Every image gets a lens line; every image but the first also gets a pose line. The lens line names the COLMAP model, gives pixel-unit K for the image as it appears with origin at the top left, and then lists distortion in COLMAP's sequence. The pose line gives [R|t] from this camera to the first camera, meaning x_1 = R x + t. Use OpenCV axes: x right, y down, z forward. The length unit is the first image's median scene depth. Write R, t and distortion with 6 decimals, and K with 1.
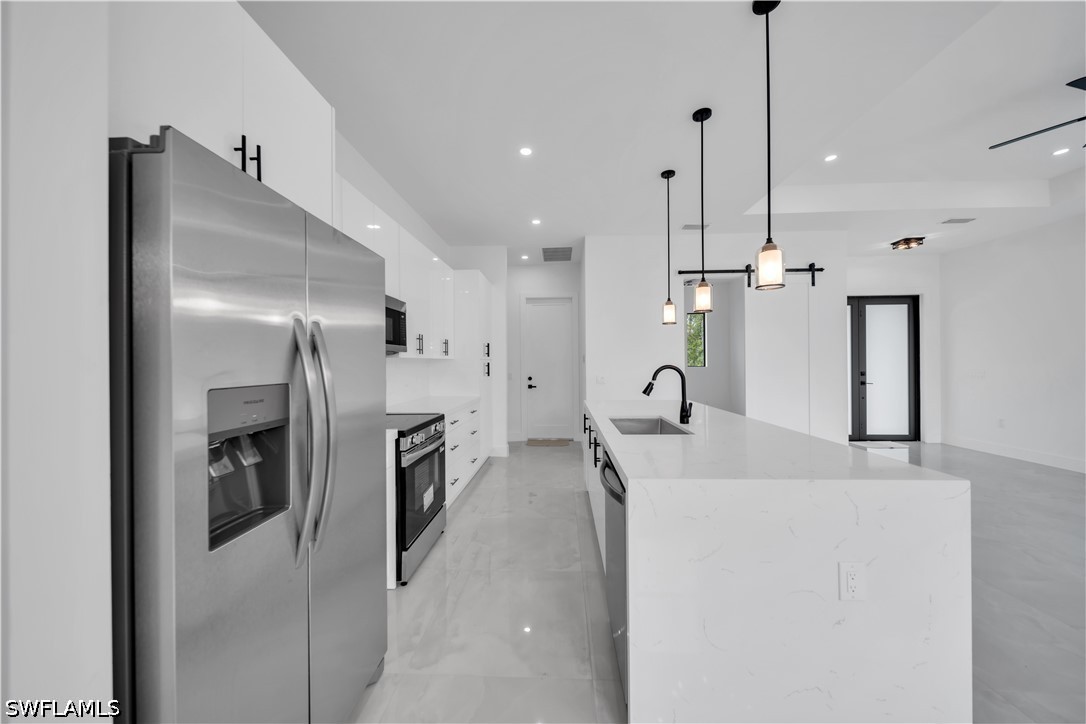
lens RADIAL K [[377.4, 0, 546.5], [0, 377.4, 360.1], [0, 0, 1]] dist [-0.002196, -0.000208]
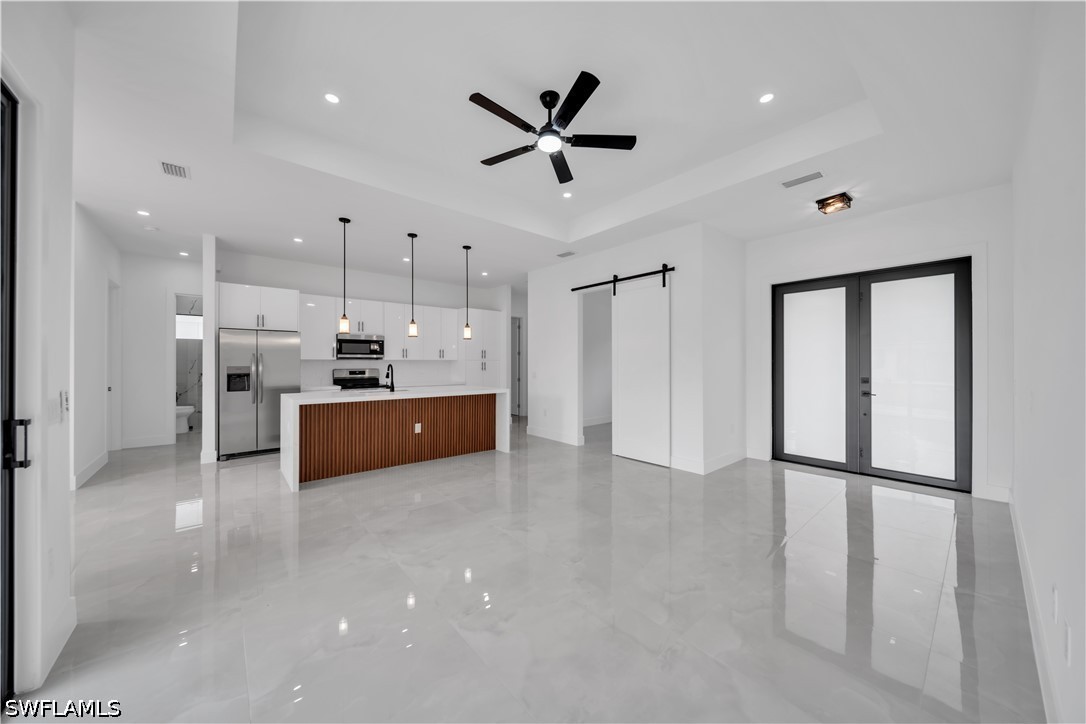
lens RADIAL K [[377.4, 0, 545.2], [0, 377.4, 361.8], [0, 0, 1]] dist [-0.002196, -0.000208]
pose [[0.683924, 0.005876, -0.729530, 1.370908], [0.001238, 0.999957, 0.009215, -0.010325], [0.729552, -0.007205, 0.683887, 0.102673]]
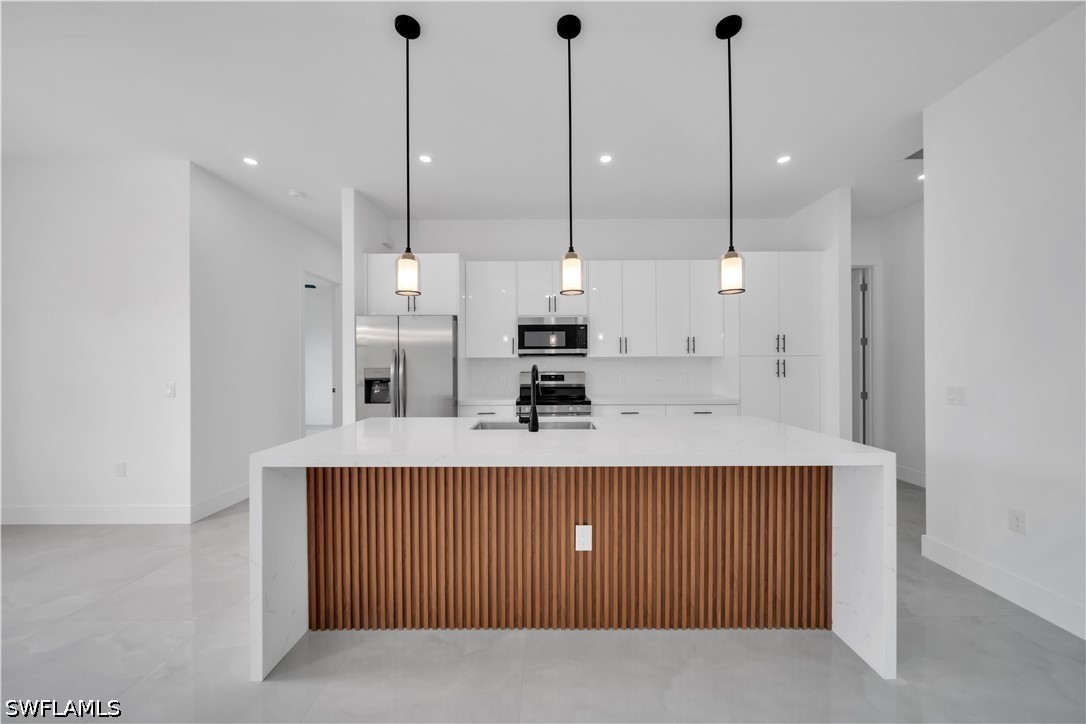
lens RADIAL K [[377.4, 0, 545.9], [0, 377.4, 362.8], [0, 0, 1]] dist [-0.002196, -0.000208]
pose [[0.045534, 0.008740, -0.998925, 0.689256], [0.012871, 0.999874, 0.009335, -0.000678], [0.998880, -0.013282, 0.045415, 0.546171]]
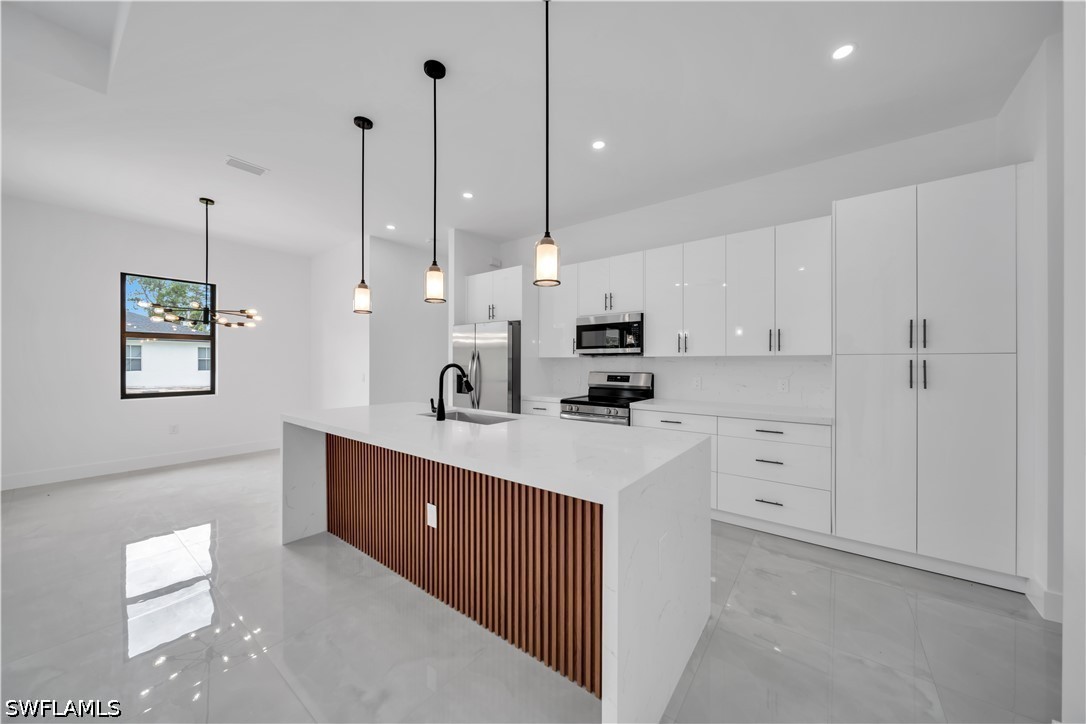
lens RADIAL K [[377.4, 0, 543.6], [0, 377.4, 361.0], [0, 0, 1]] dist [-0.002196, -0.000208]
pose [[-0.566613, 0.002888, -0.823979, 0.585113], [0.008085, 0.999965, -0.002055, 0.005195], [0.823944, -0.007826, -0.566617, 1.002637]]
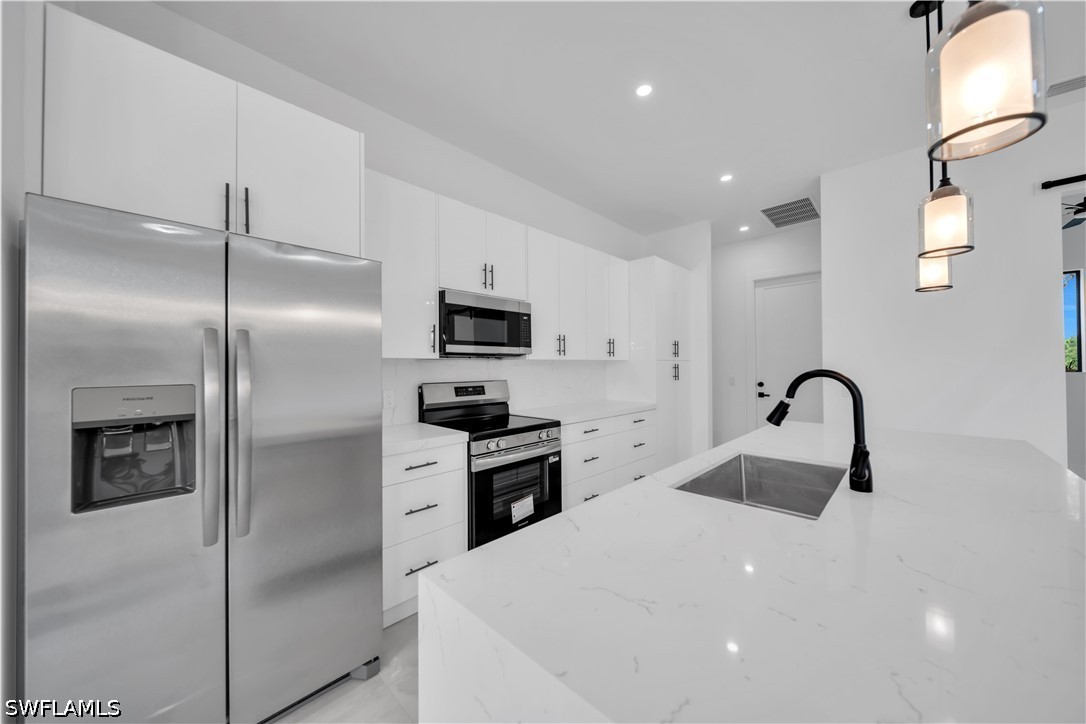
lens RADIAL K [[377.4, 0, 545.4], [0, 377.4, 362.7], [0, 0, 1]] dist [-0.002196, -0.000208]
pose [[0.746198, -0.003292, -0.665716, 0.214424], [0.006380, 0.999977, 0.002207, -0.000217], [0.665694, -0.005894, 0.746202, 0.204149]]
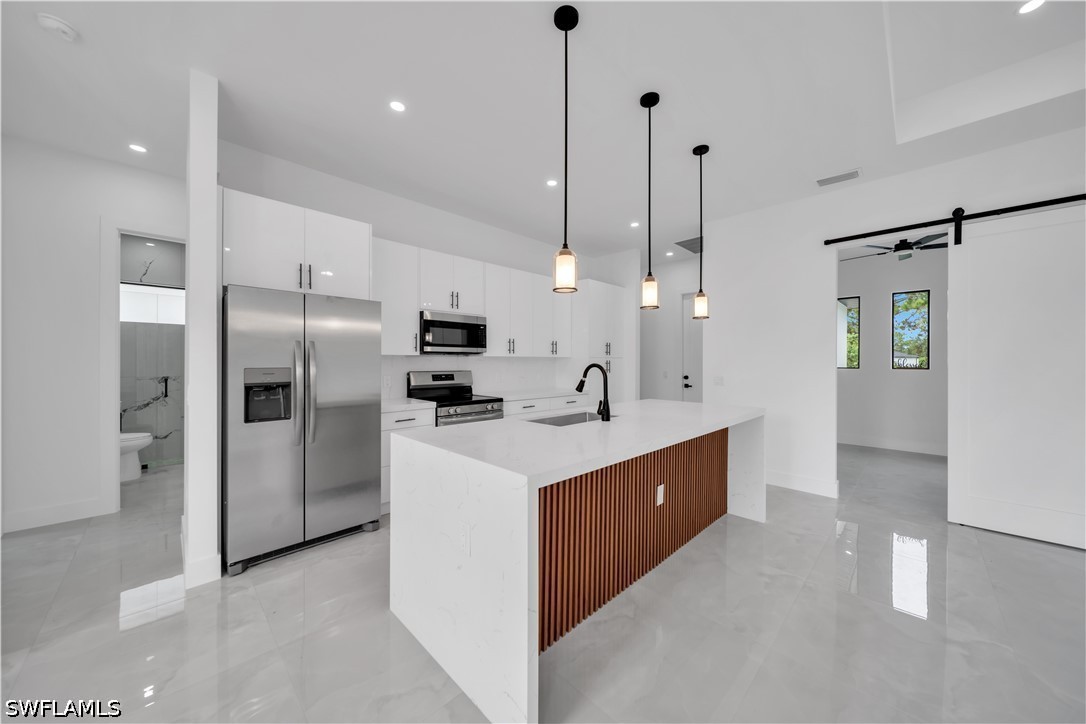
lens RADIAL K [[377.4, 0, 546.4], [0, 377.4, 361.1], [0, 0, 1]] dist [-0.002196, -0.000208]
pose [[0.739102, 0.008490, -0.673540, 0.518633], [-0.002420, 0.999948, 0.009950, -0.002449], [0.673589, -0.005724, 0.739084, 0.075149]]
